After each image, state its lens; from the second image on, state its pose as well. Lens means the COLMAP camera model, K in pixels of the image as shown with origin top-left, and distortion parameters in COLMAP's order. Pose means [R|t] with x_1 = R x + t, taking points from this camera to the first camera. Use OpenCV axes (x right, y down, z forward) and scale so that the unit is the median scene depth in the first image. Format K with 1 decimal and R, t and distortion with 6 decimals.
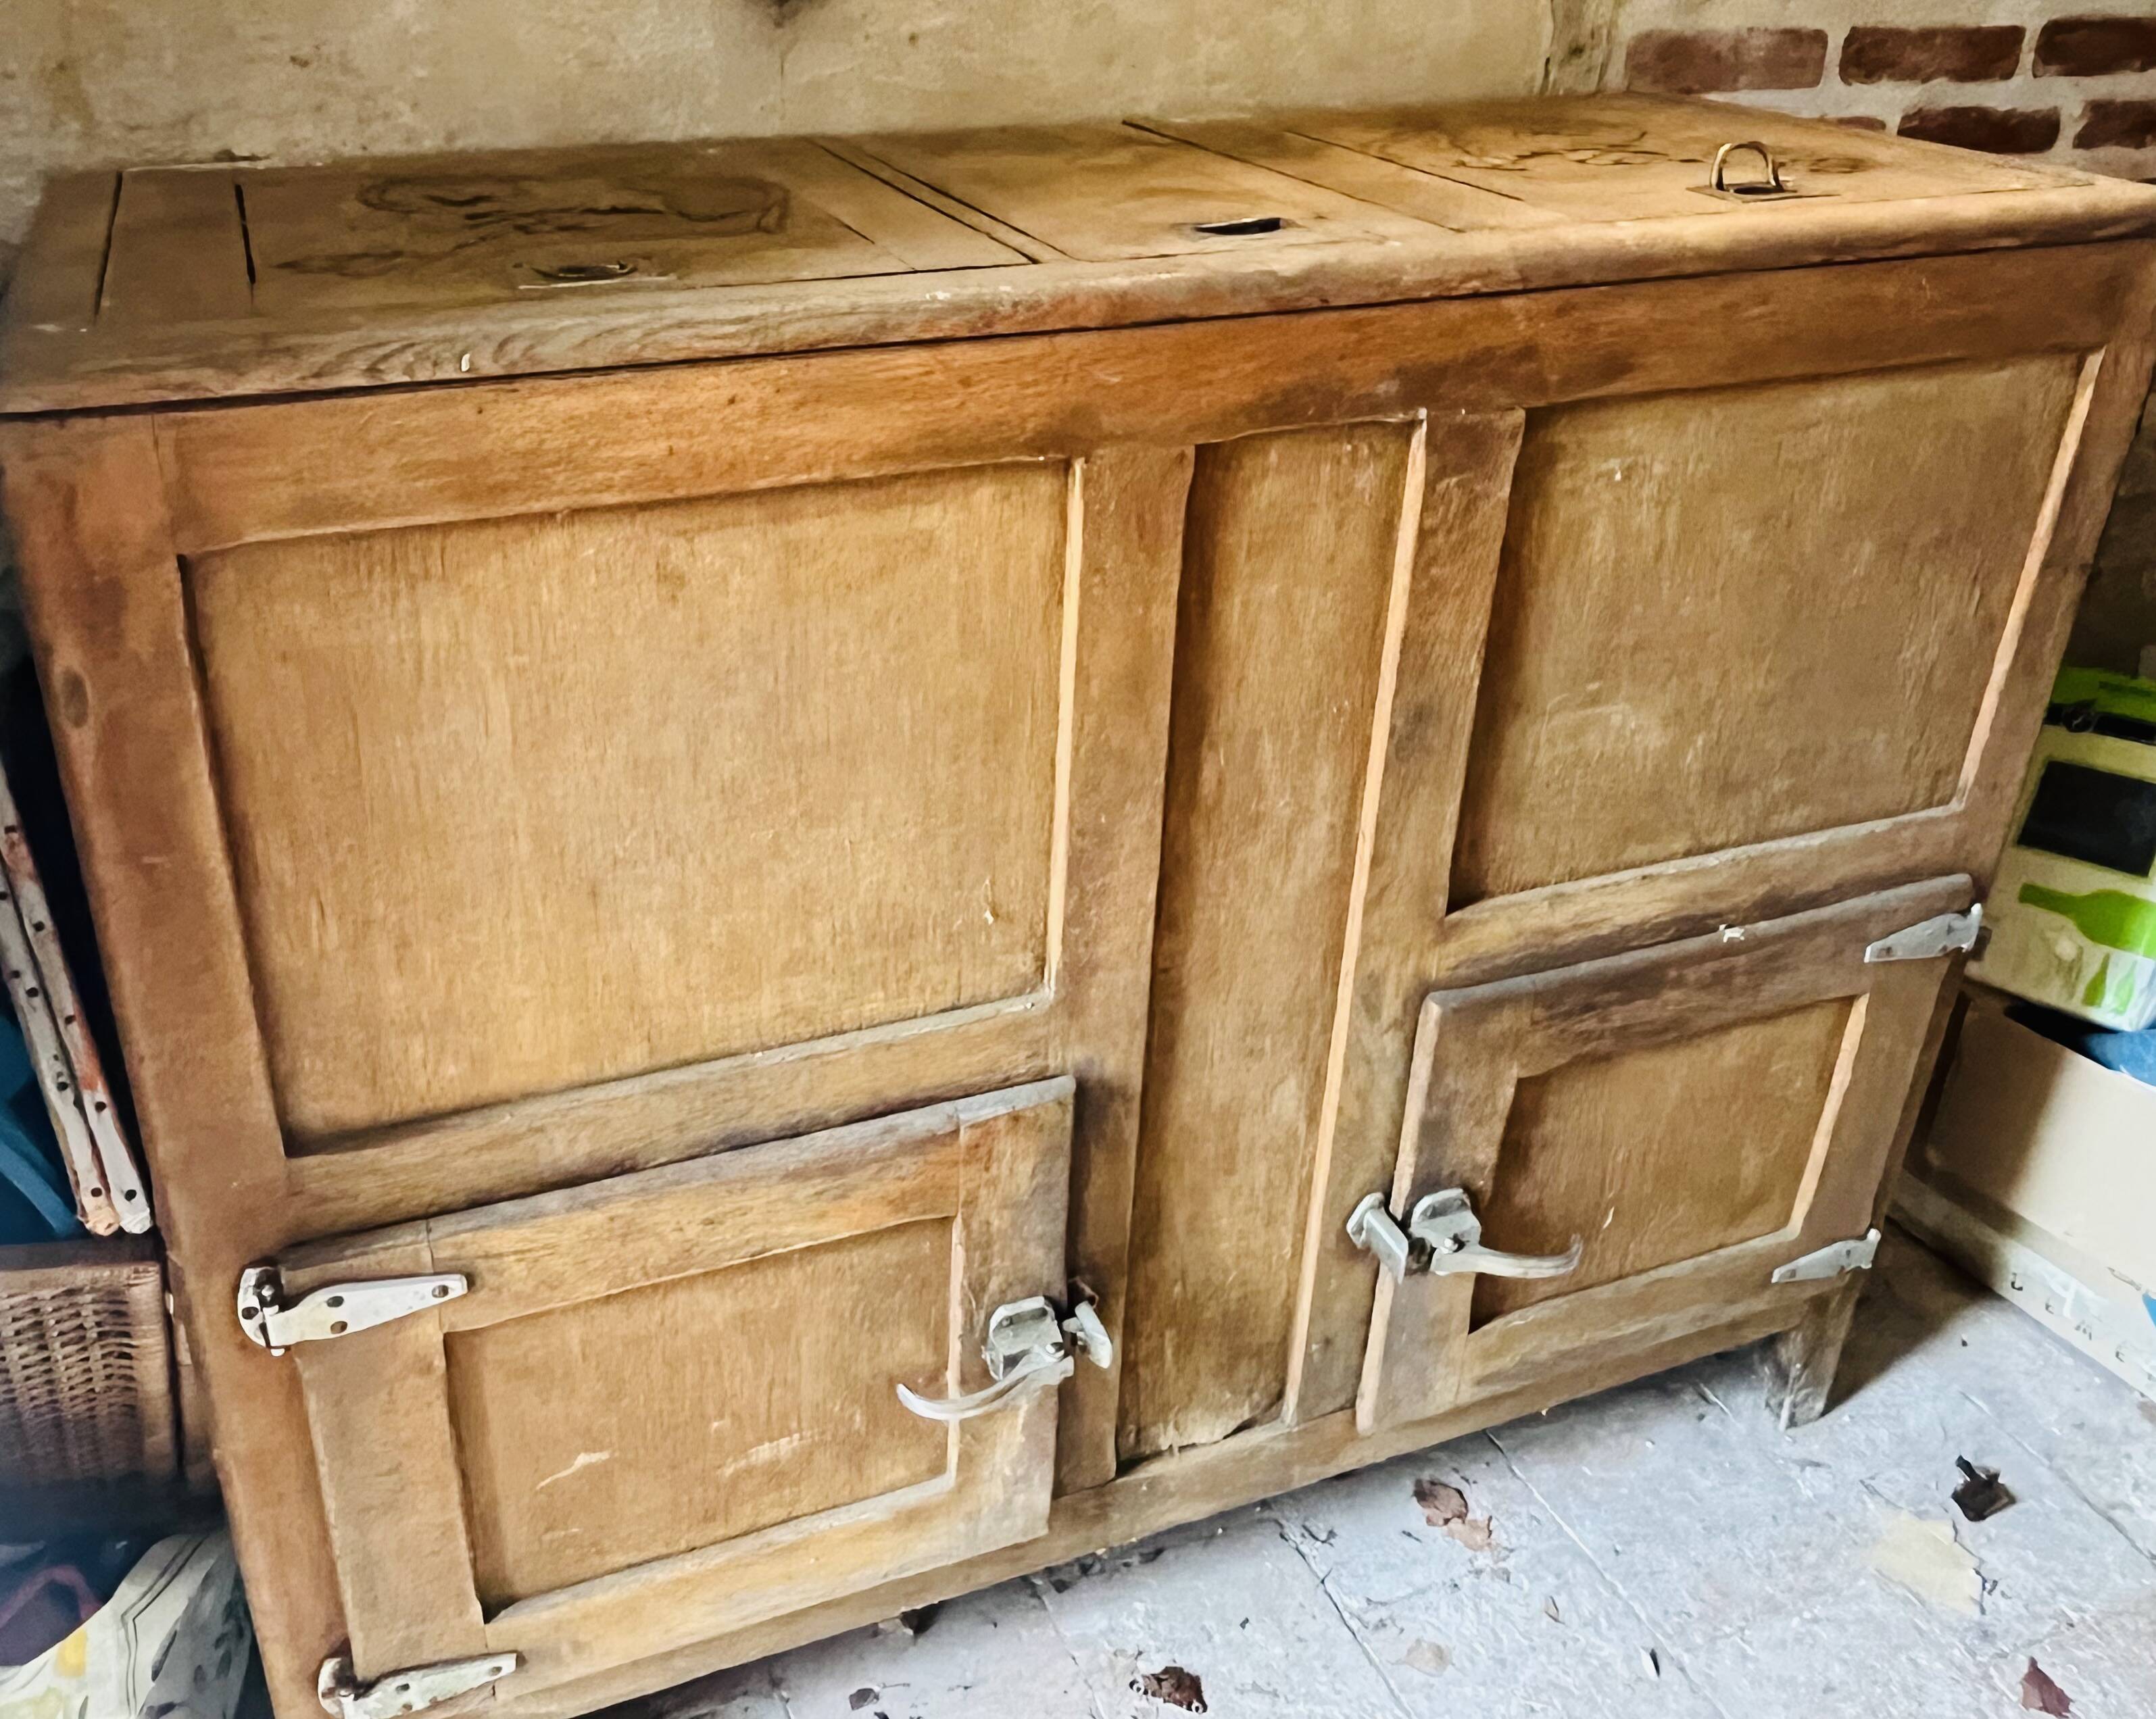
lens RADIAL K [[1809.7, 0, 908.7], [0, 1809.7, 722.7], [0, 0, 1]] dist [0.005833, -0.002478]
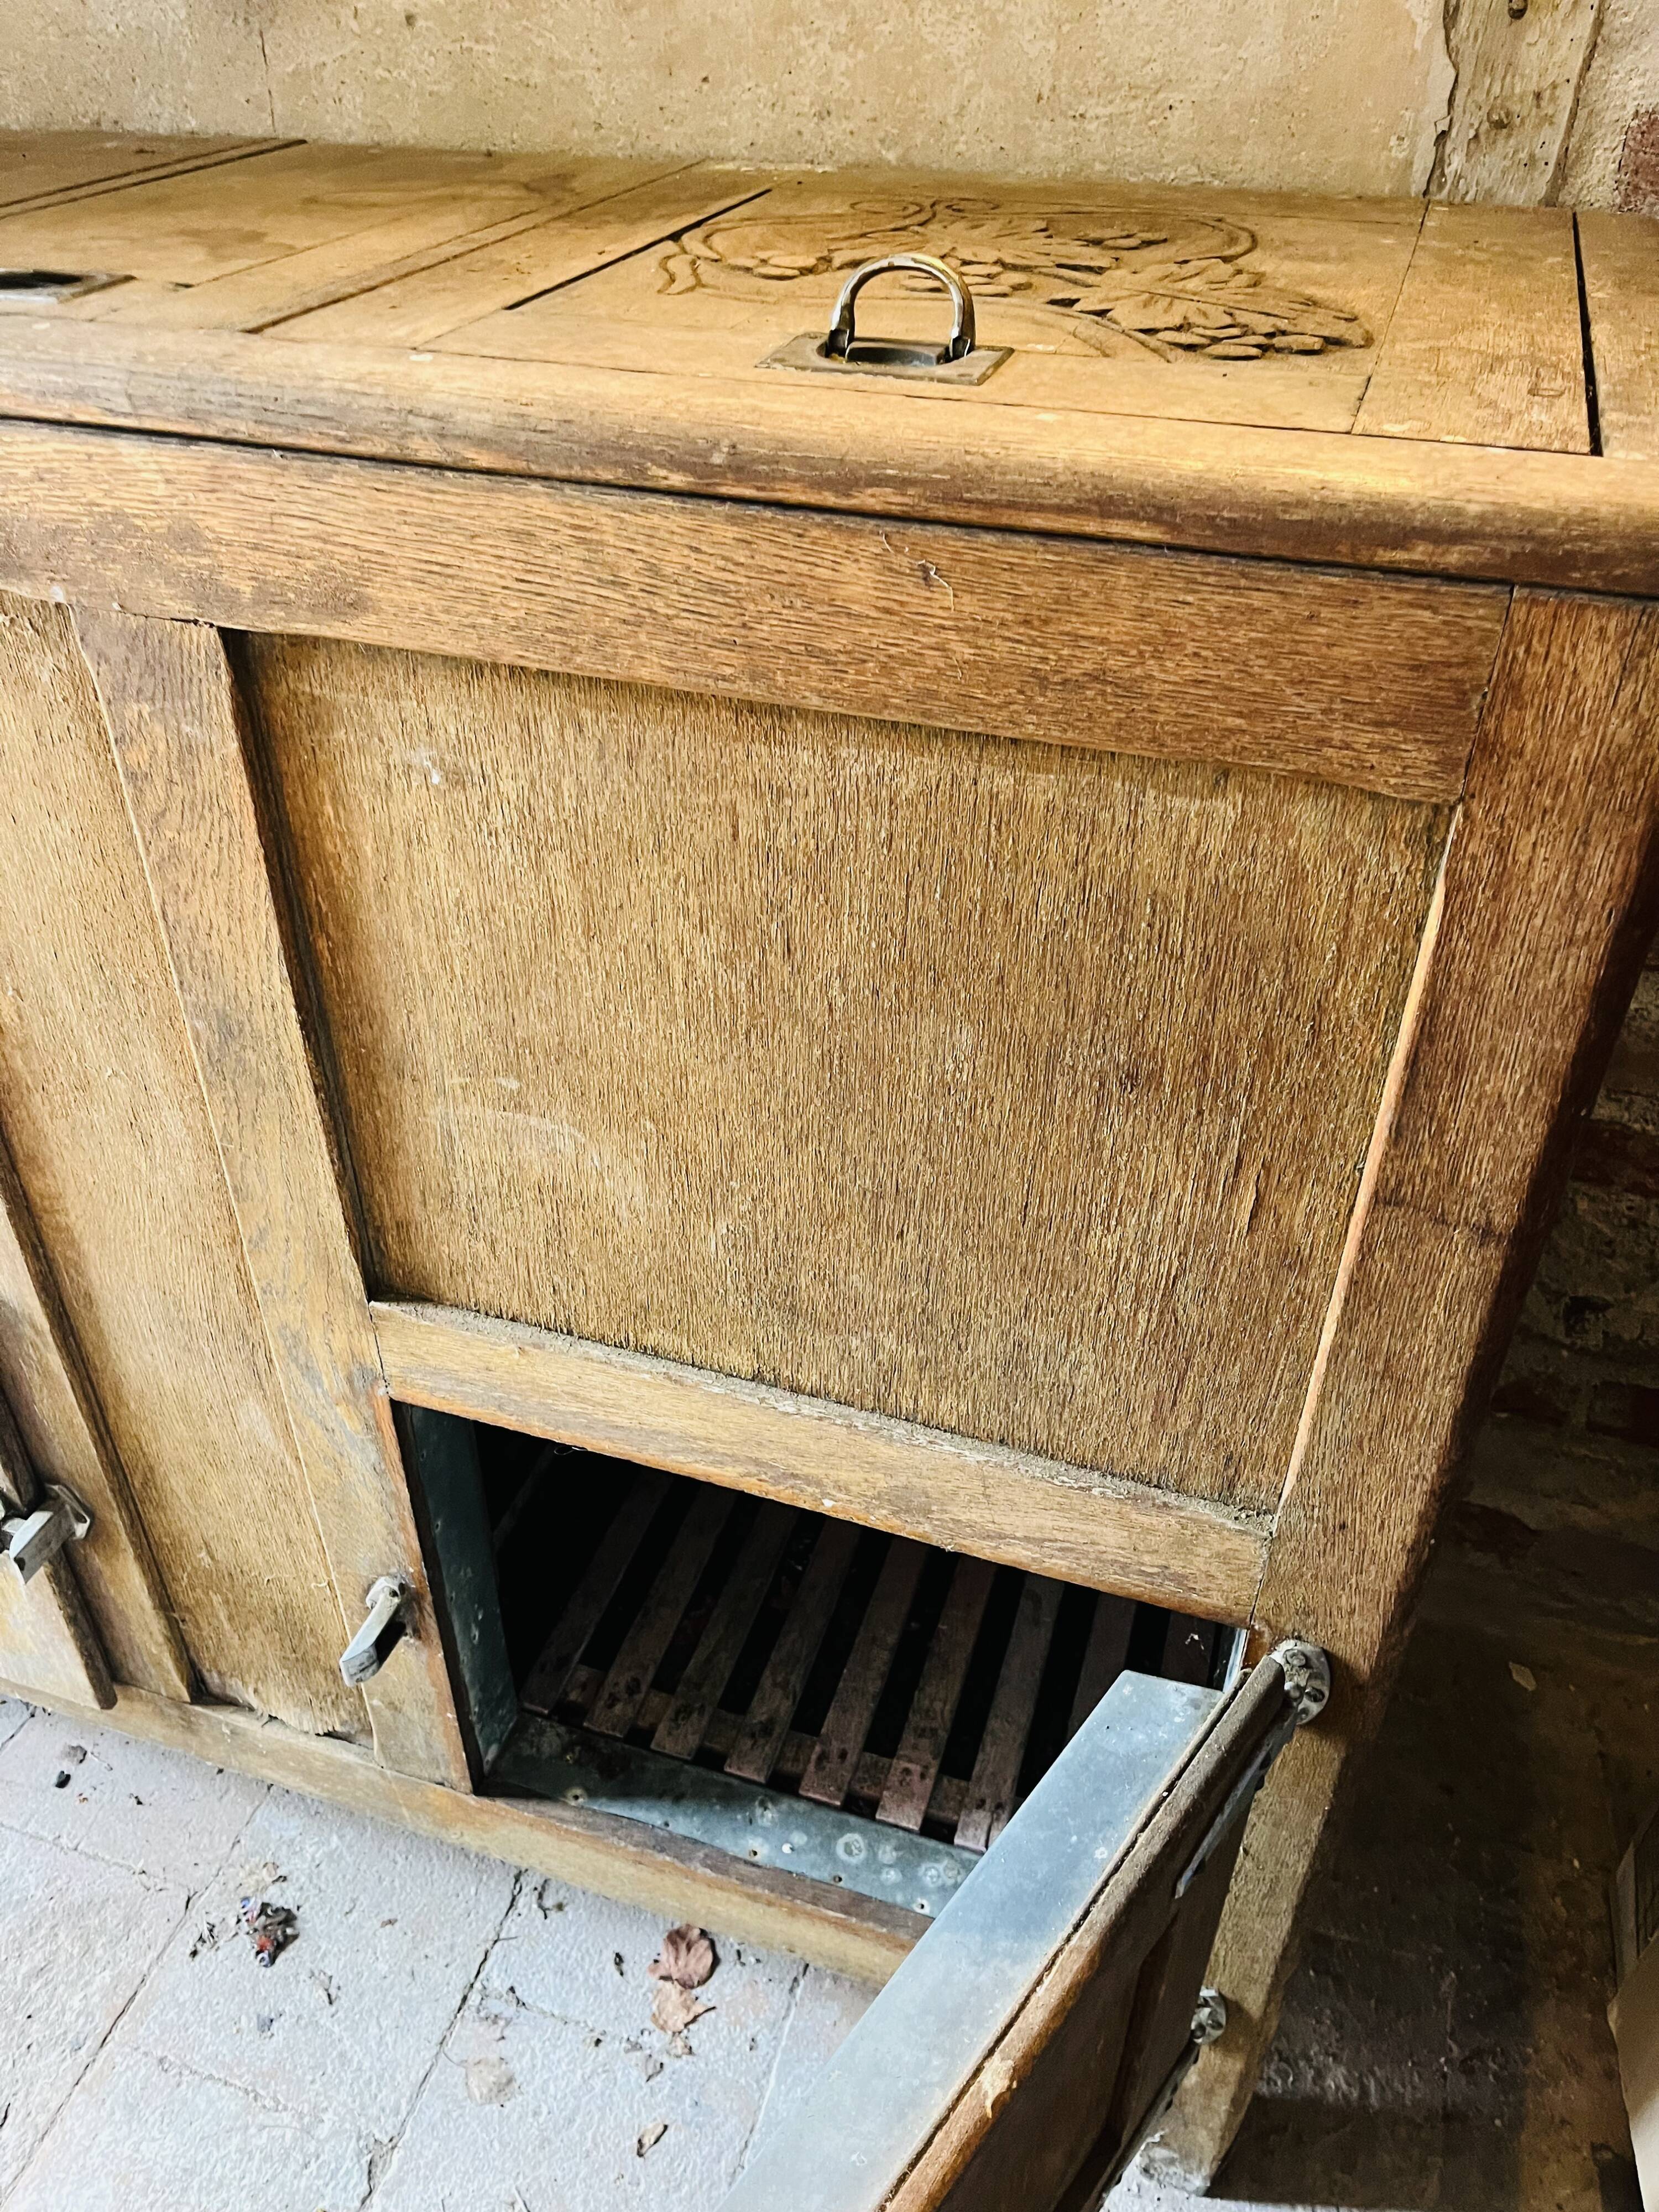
lens RADIAL K [[1683.4, 0, 826.9], [0, 1683.4, 1129.0], [0, 0, 1]] dist [0.063166, -0.095759]
pose [[0.782638, 0.374905, -0.496914, 0.832999], [-0.279336, 0.924919, 0.257868, -0.211452], [0.556281, -0.063011, 0.828602, 0.564393]]
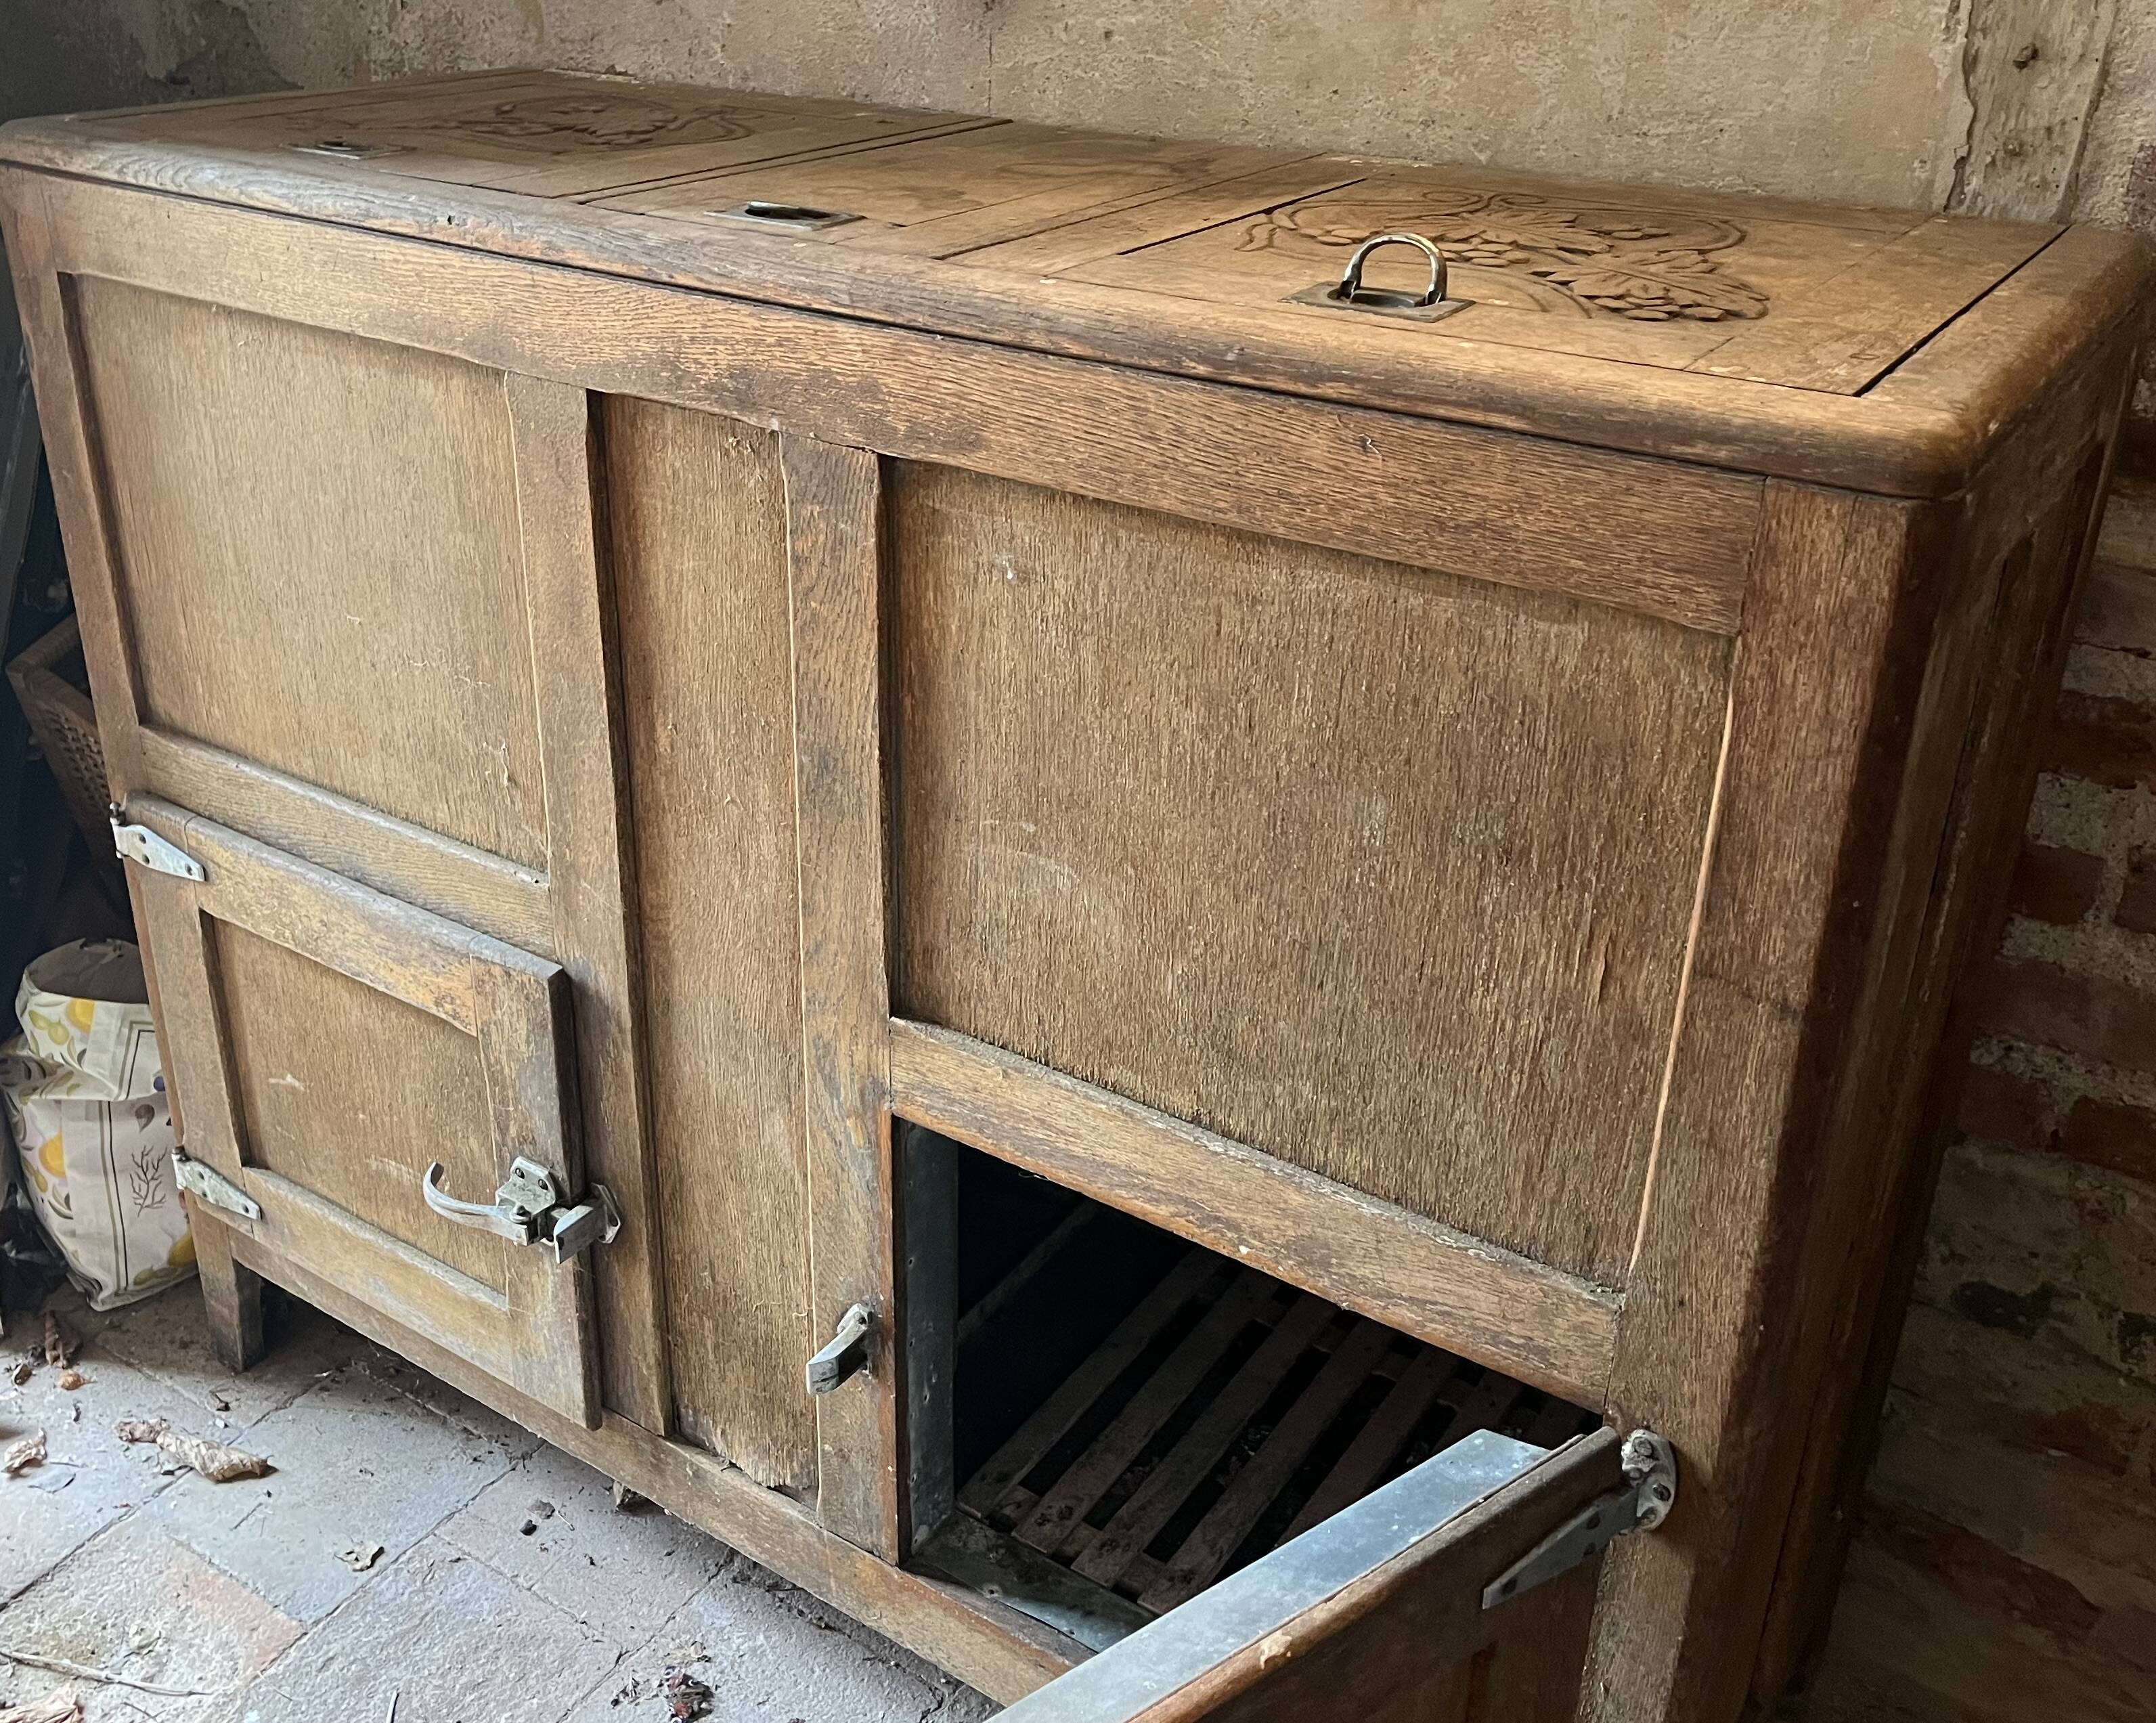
lens RADIAL K [[2072.9, 0, 1002.6], [0, 2072.9, 799.1], [0, 0, 1]] dist [0.030444, 0.000000]
pose [[0.579387, 0.354416, -0.733962, 1.131387], [-0.370293, 0.916670, 0.150334, -0.182135], [0.726081, 0.184679, 0.662344, 0.362461]]
